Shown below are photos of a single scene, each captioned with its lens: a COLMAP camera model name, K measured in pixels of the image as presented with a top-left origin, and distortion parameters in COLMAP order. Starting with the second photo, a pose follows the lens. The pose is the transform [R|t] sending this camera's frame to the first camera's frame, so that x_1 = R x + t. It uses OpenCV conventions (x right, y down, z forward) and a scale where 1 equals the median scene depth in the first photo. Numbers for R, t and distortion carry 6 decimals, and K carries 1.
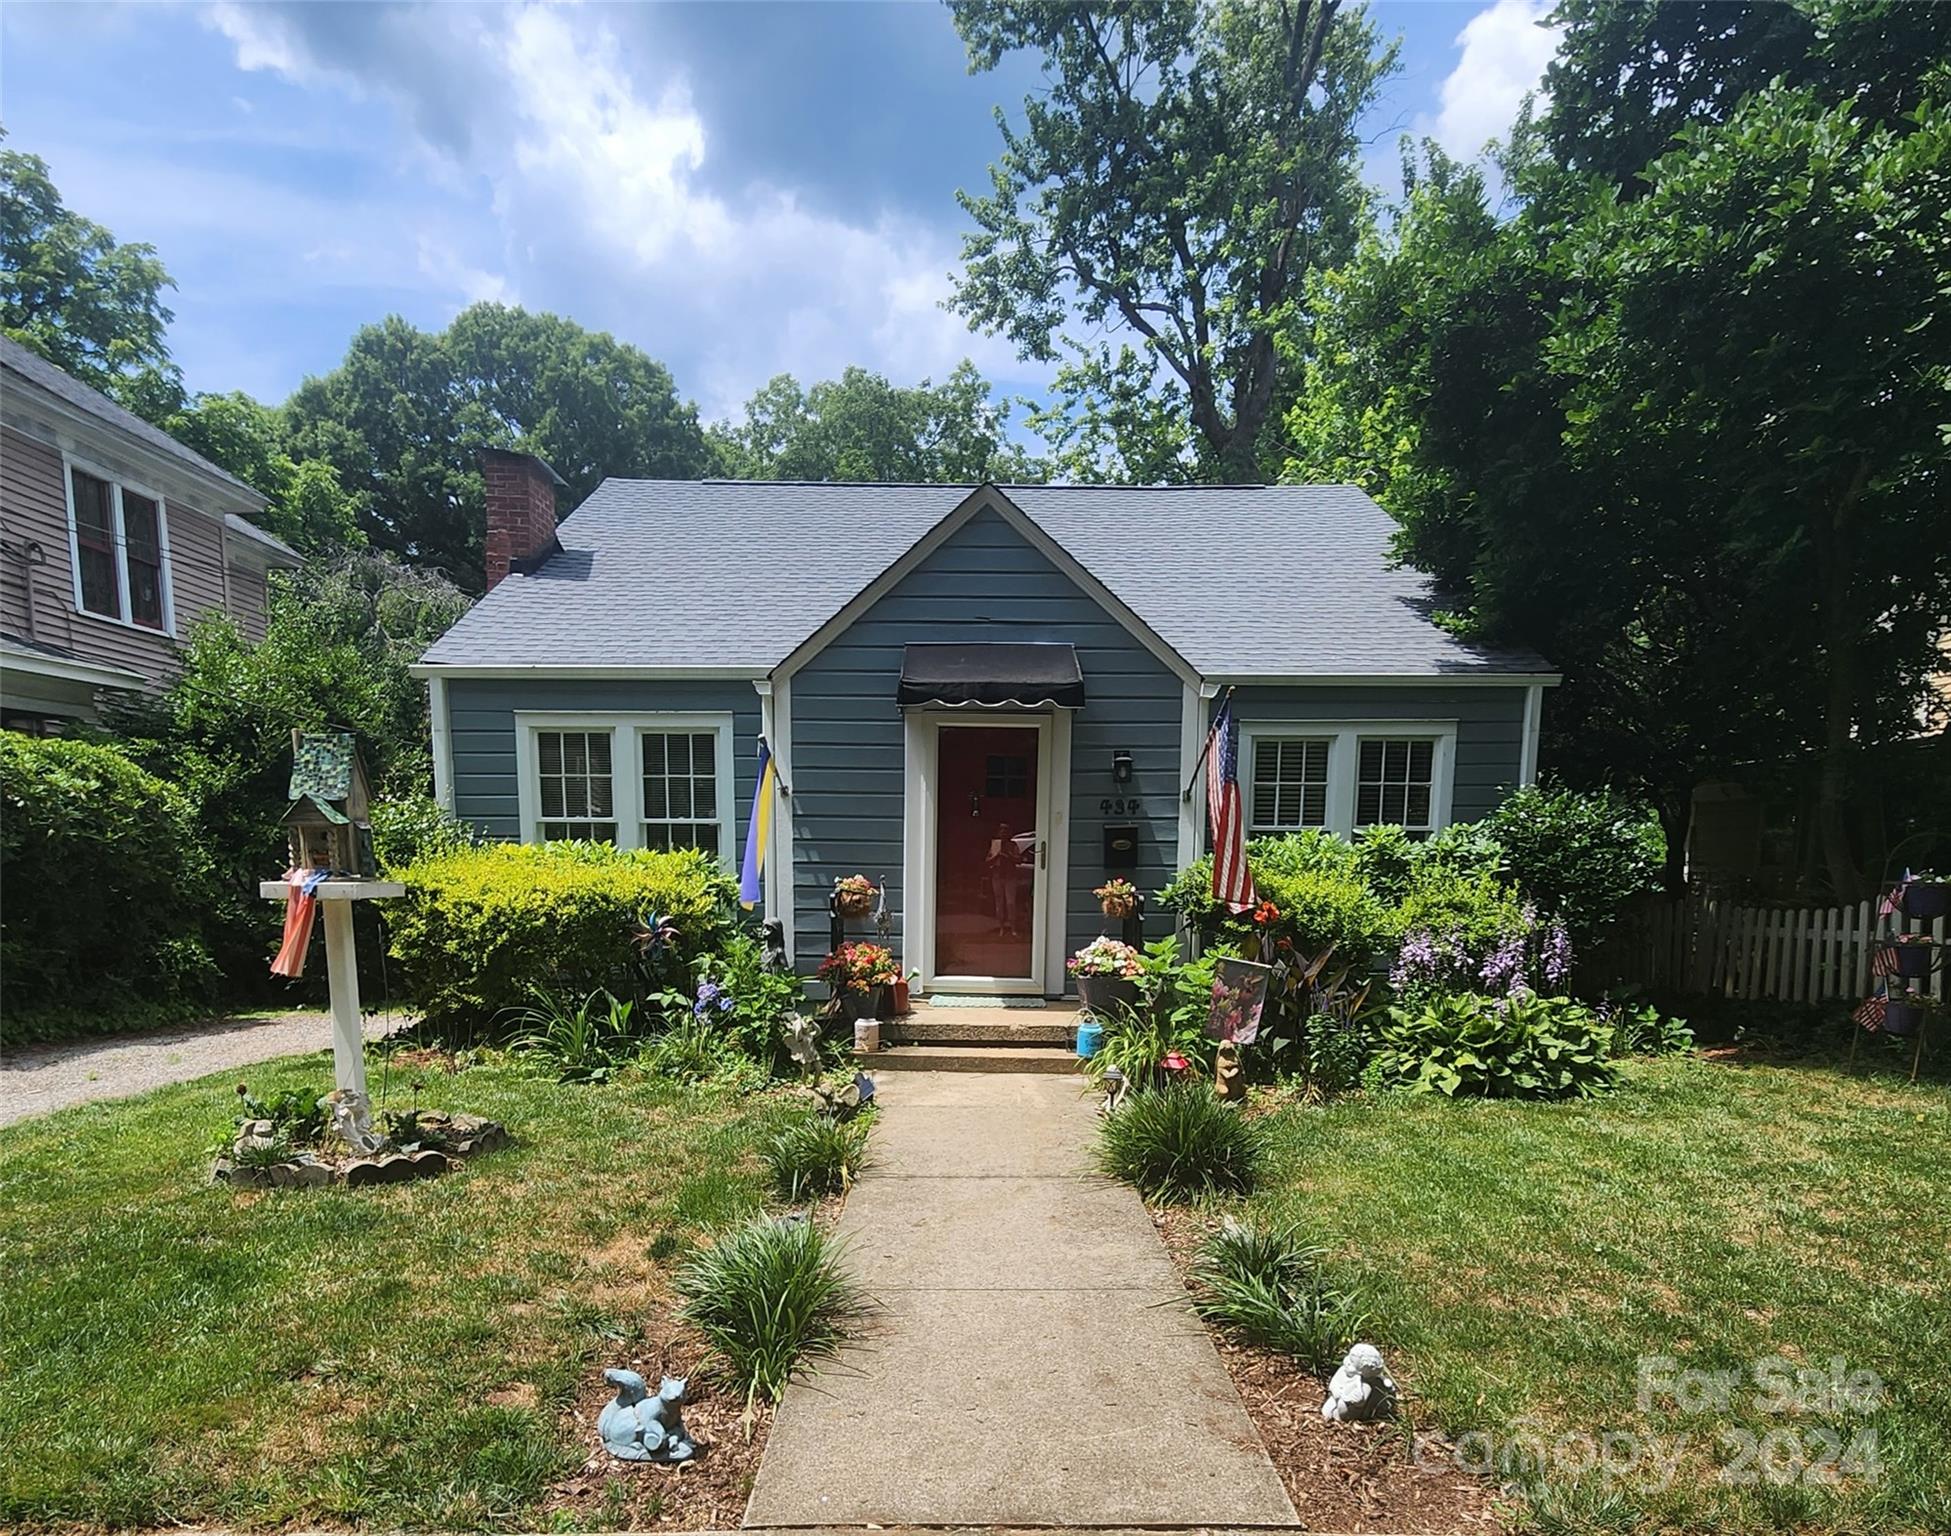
lens RADIAL K [[1174.0, 0, 952.5], [0, 1174.0, 1031.9], [0, 0, 1]] dist [0.001562, -0.000966]
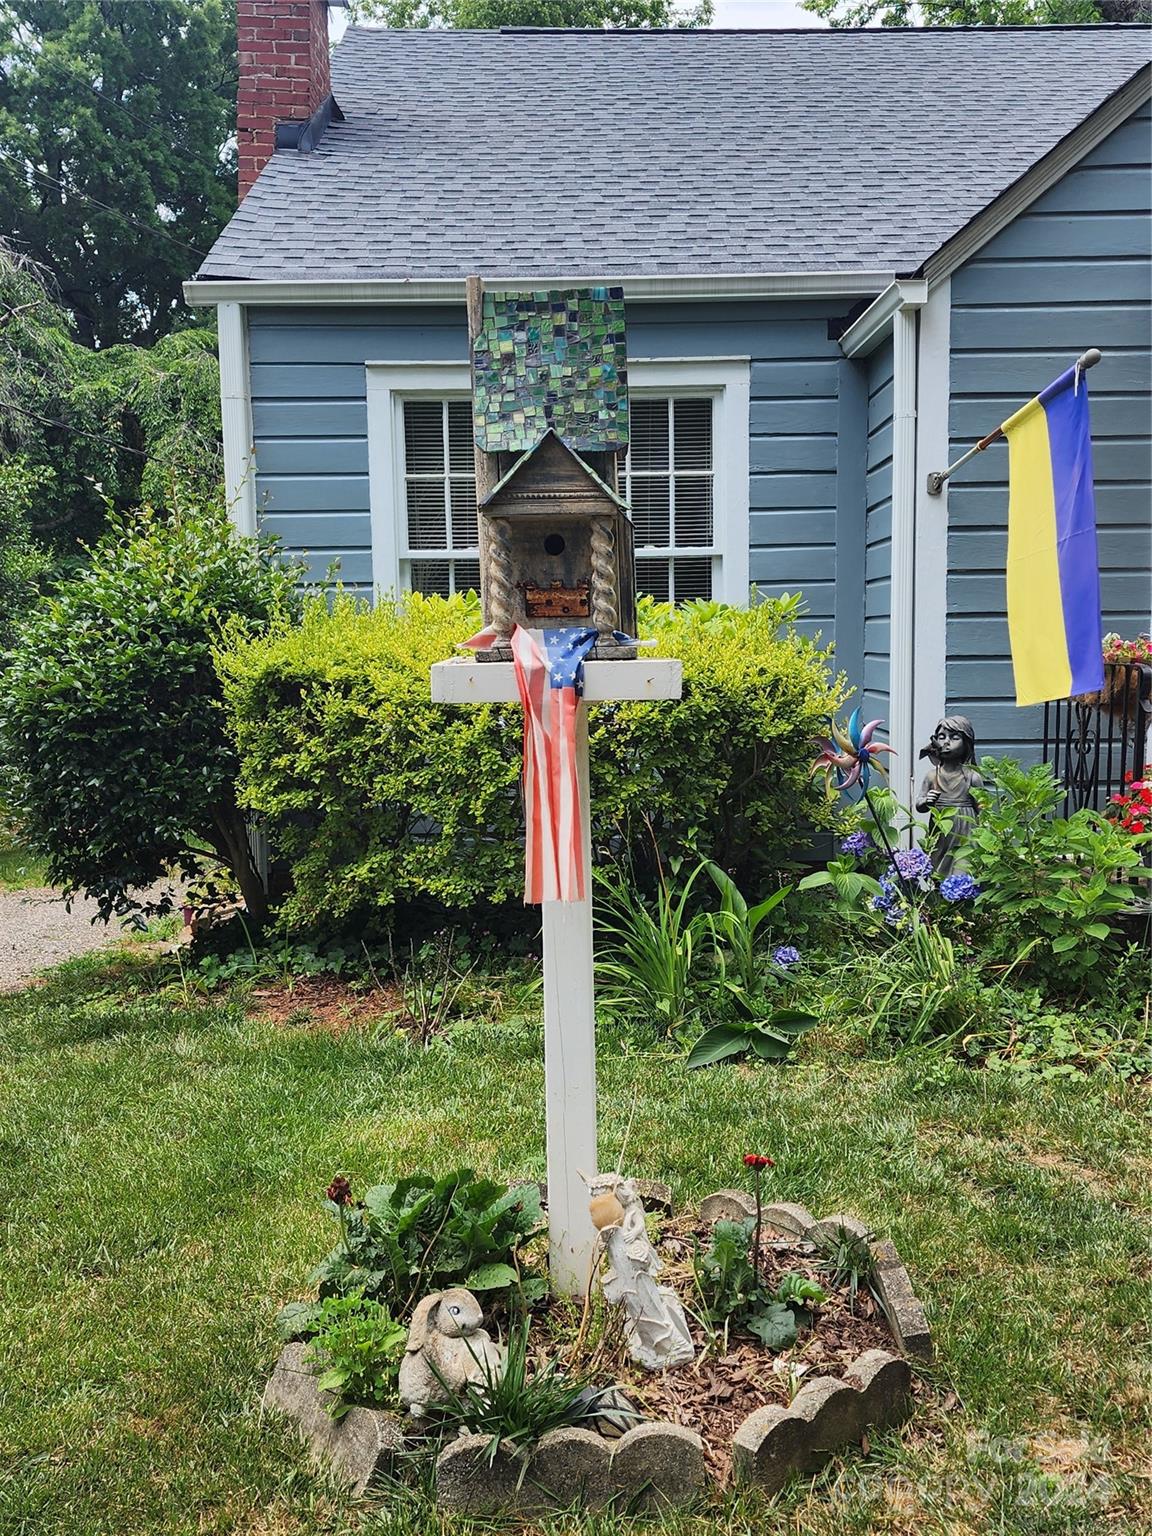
lens RADIAL K [[1554.5, 0, 577.9], [0, 1554.5, 779.9], [0, 0, 1]] dist [0.072788, 0.000000]
pose [[0.999663, -0.021435, 0.014621, -0.282685], [0.022146, 0.998484, -0.050384, -0.031414], [-0.013518, 0.050691, 0.998623, 0.250763]]
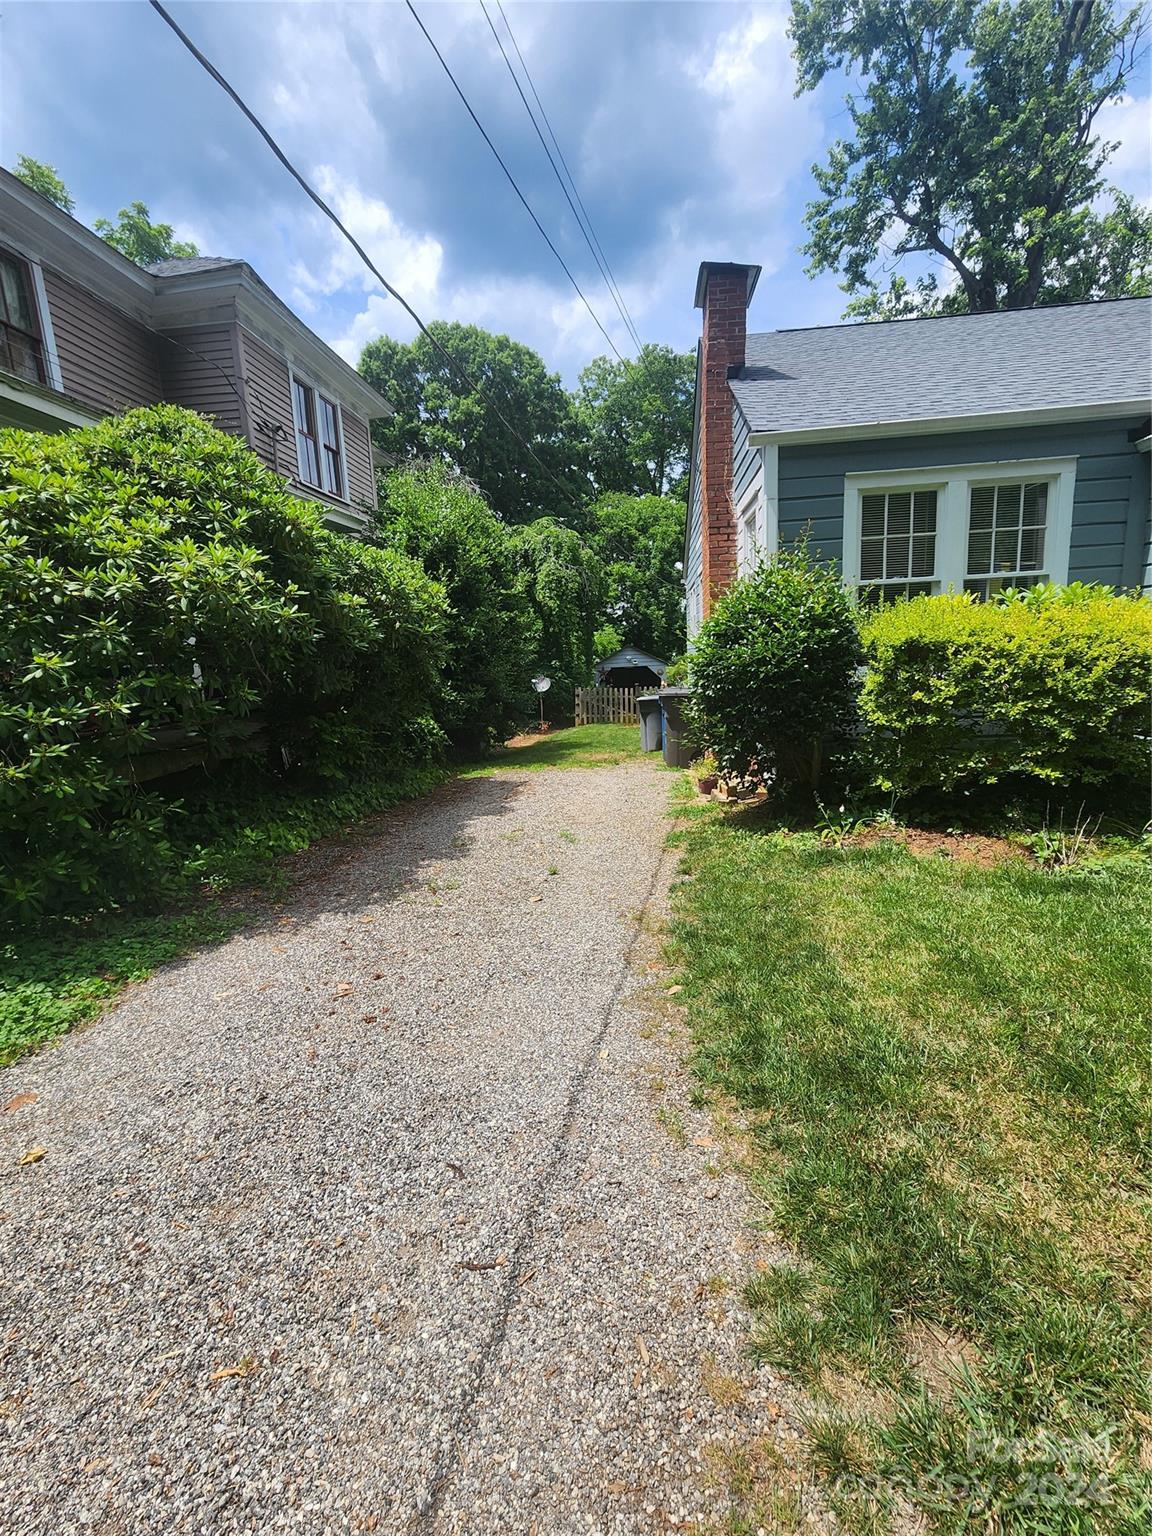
lens RADIAL K [[654.5, 0, 576.5], [0, 654.5, 762.7], [0, 0, 1]] dist [-0.003573, 0.002875]
pose [[0.993709, -0.038669, -0.105108, -0.545920], [0.040590, 0.999045, 0.016200, -0.045010], [0.104381, -0.020364, 0.994329, 0.410835]]
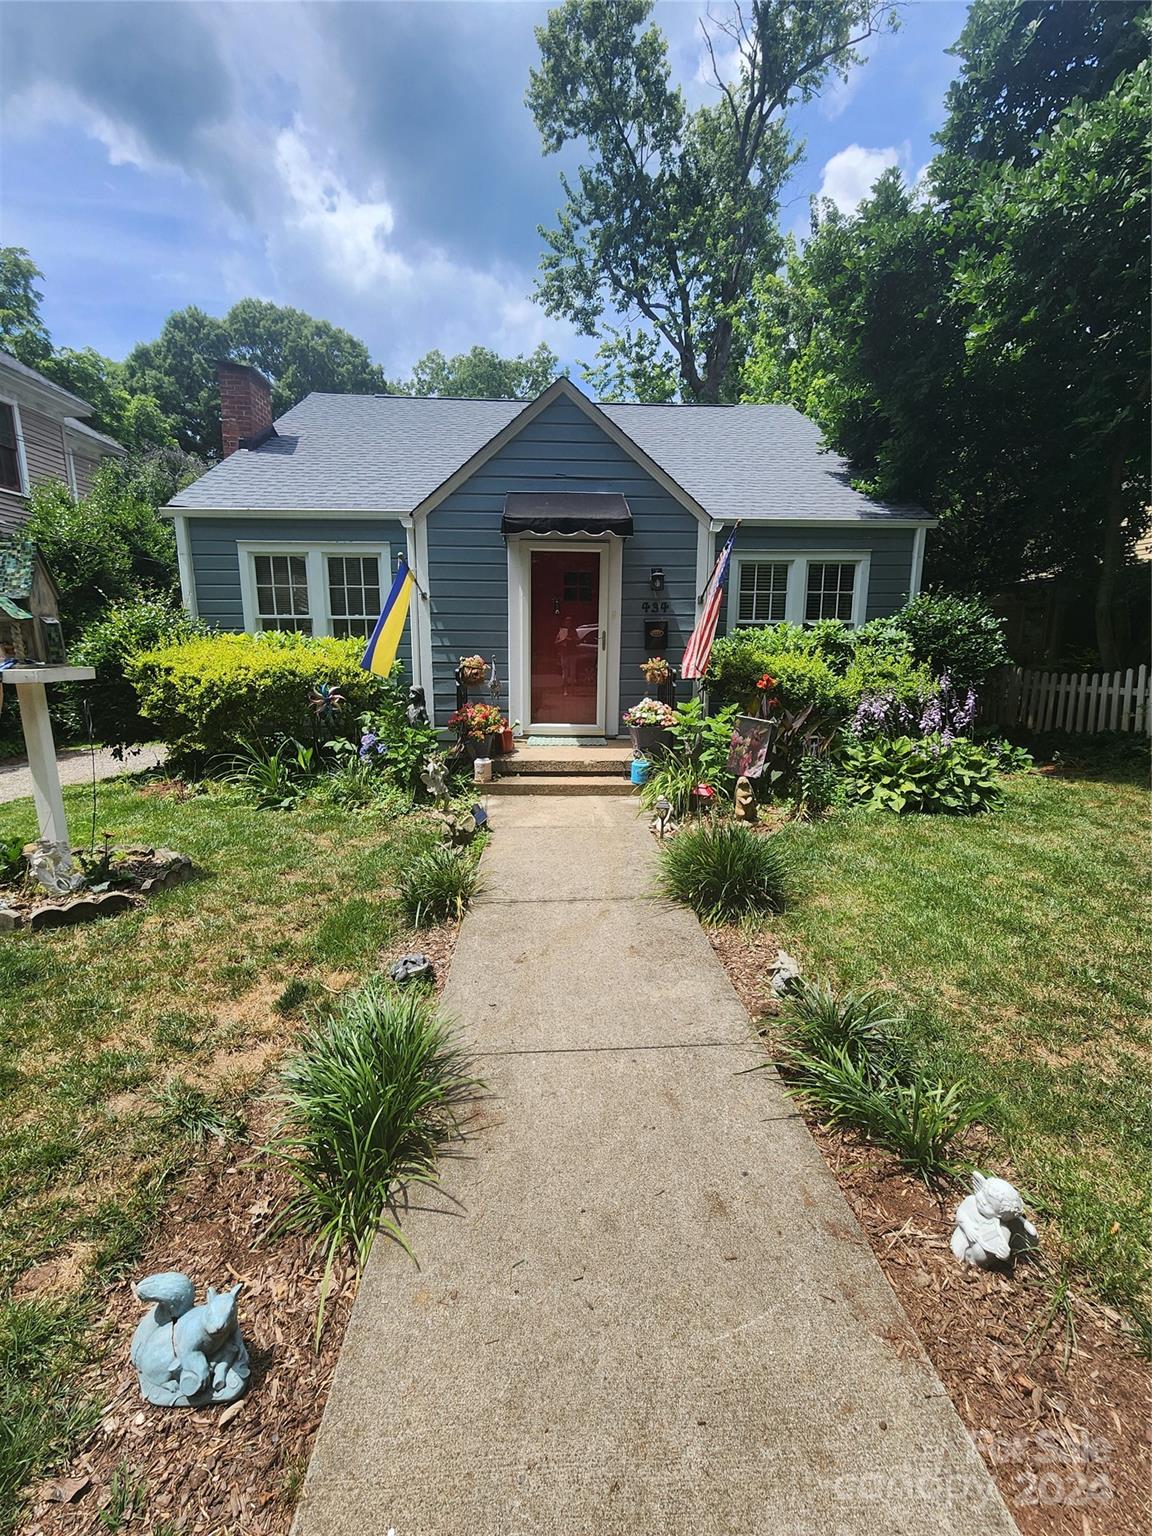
lens RADIAL K [[654.5, 0, 579.2], [0, 654.5, 764.3], [0, 0, 1]] dist [-0.003573, 0.002875]
pose [[0.998253, -0.013854, 0.057431, -0.002016], [0.011425, 0.999035, 0.042401, -0.027454], [-0.057963, -0.041671, 0.997449, 0.159578]]
